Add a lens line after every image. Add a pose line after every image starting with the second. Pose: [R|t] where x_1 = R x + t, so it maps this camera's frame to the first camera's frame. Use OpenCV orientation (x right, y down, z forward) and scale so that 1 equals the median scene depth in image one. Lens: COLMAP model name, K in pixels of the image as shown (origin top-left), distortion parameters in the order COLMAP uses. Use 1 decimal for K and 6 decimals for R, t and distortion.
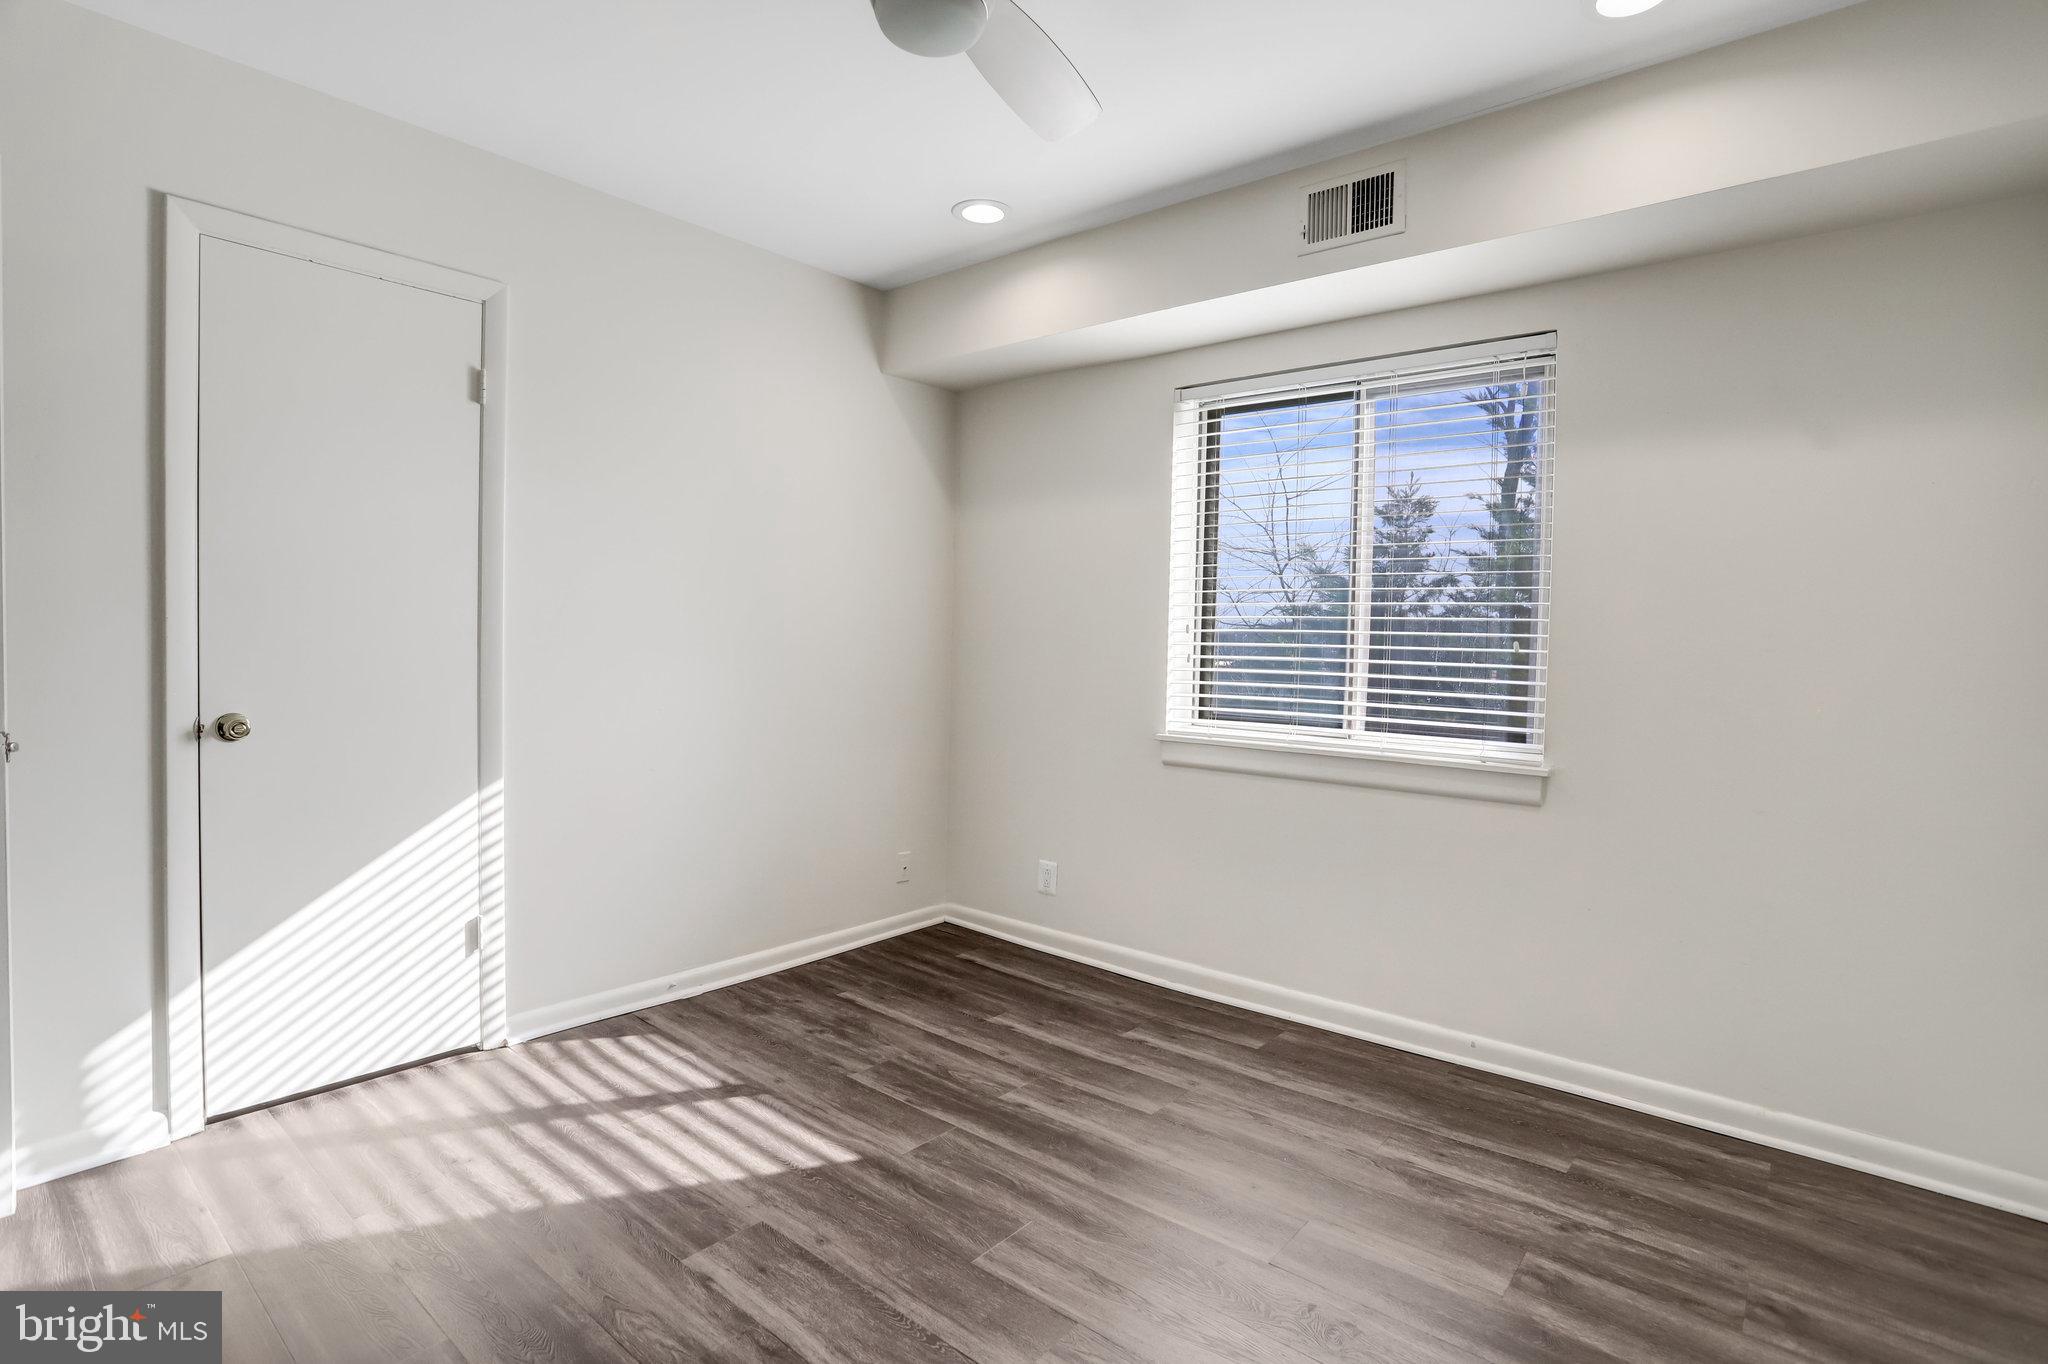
lens RADIAL K [[1012.9, 0, 1033.9], [0, 1012.9, 673.8], [0, 0, 1]] dist [-0.059656, 0.025998]
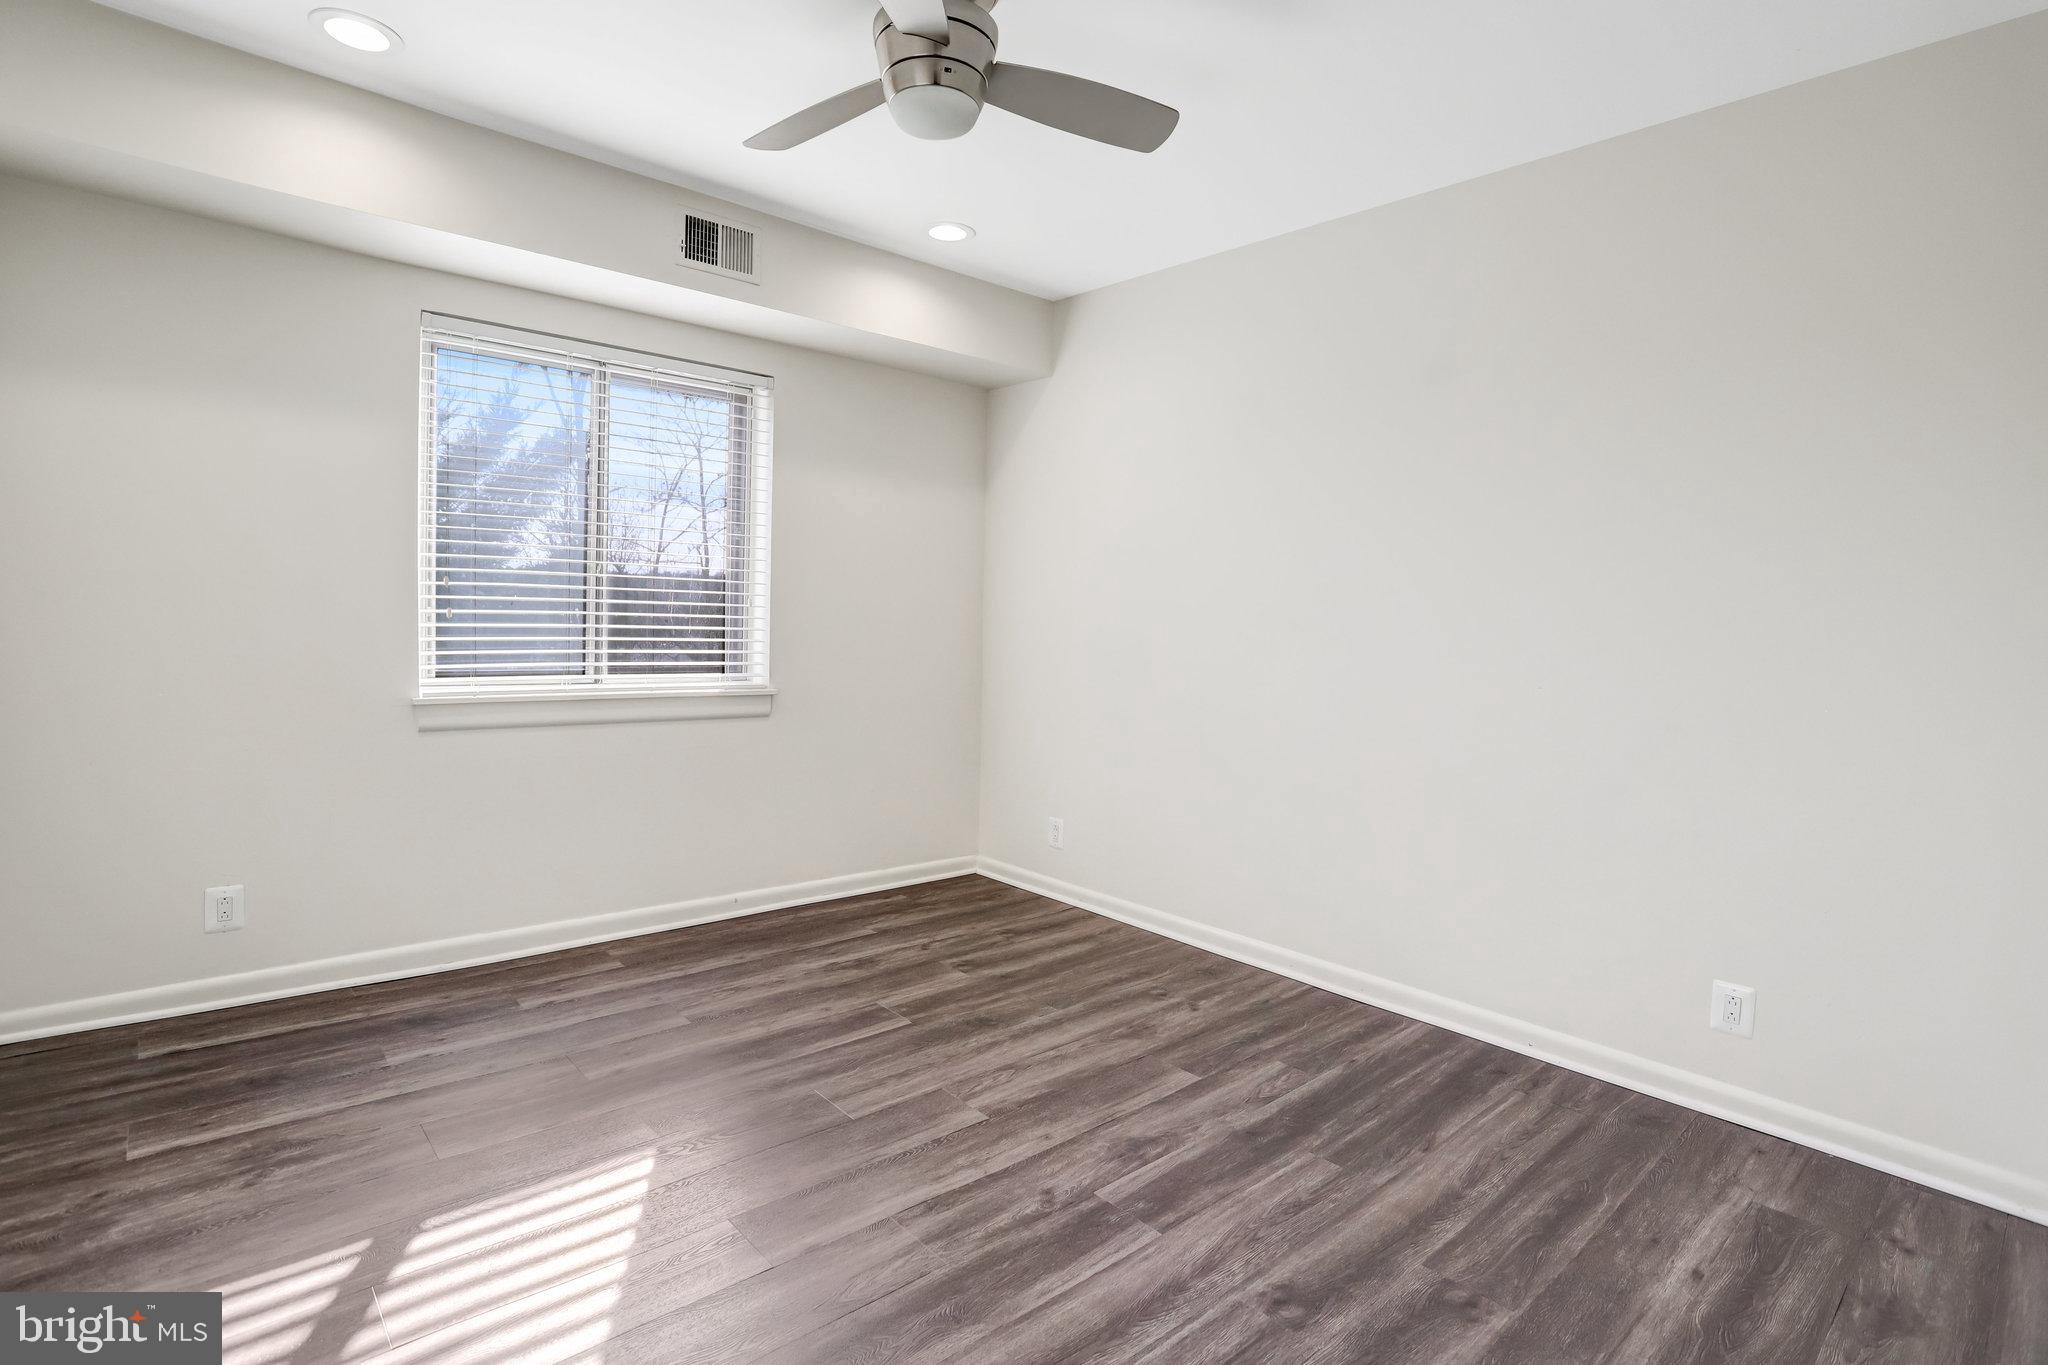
lens RADIAL K [[1012.9, 0, 1033.2], [0, 1012.9, 666.2], [0, 0, 1]] dist [-0.059656, 0.025998]
pose [[0.136649, -0.066794, 0.988365, -0.847237], [0.004734, 0.997757, 0.066774, -0.031079], [-0.990608, -0.004446, 0.136658, 0.433271]]
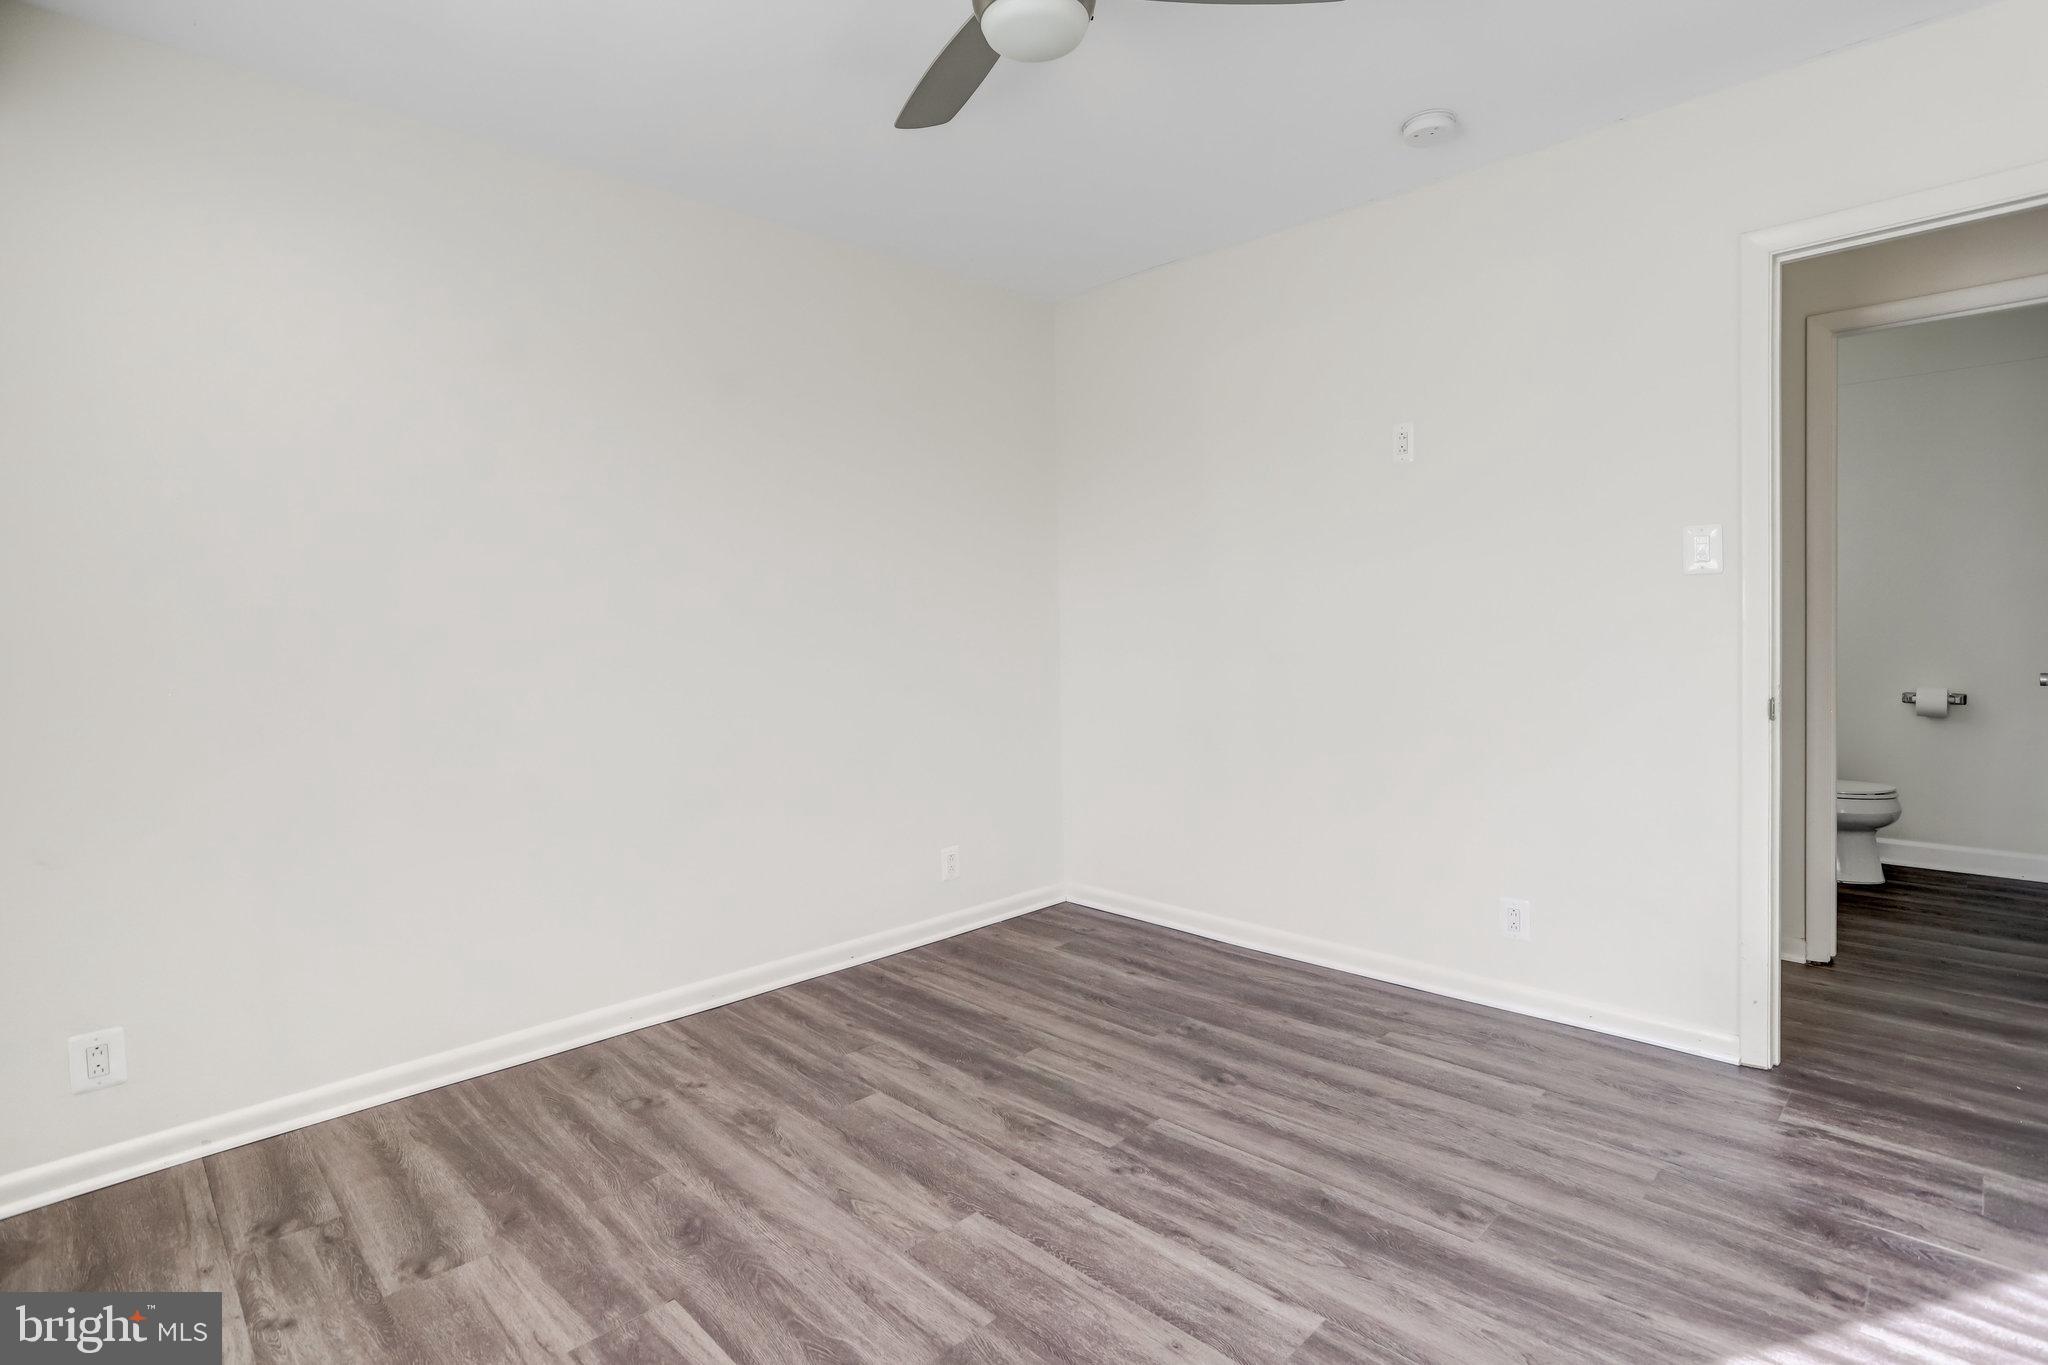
lens RADIAL K [[1012.9, 0, 1016.3], [0, 1012.9, 666.5], [0, 0, 1]] dist [-0.059656, 0.025998]
pose [[-0.994861, -0.004149, 0.101170, -0.117191], [0.004580, 0.996294, 0.085894, -0.043887], [-0.101151, 0.085916, -0.991154, 1.281463]]
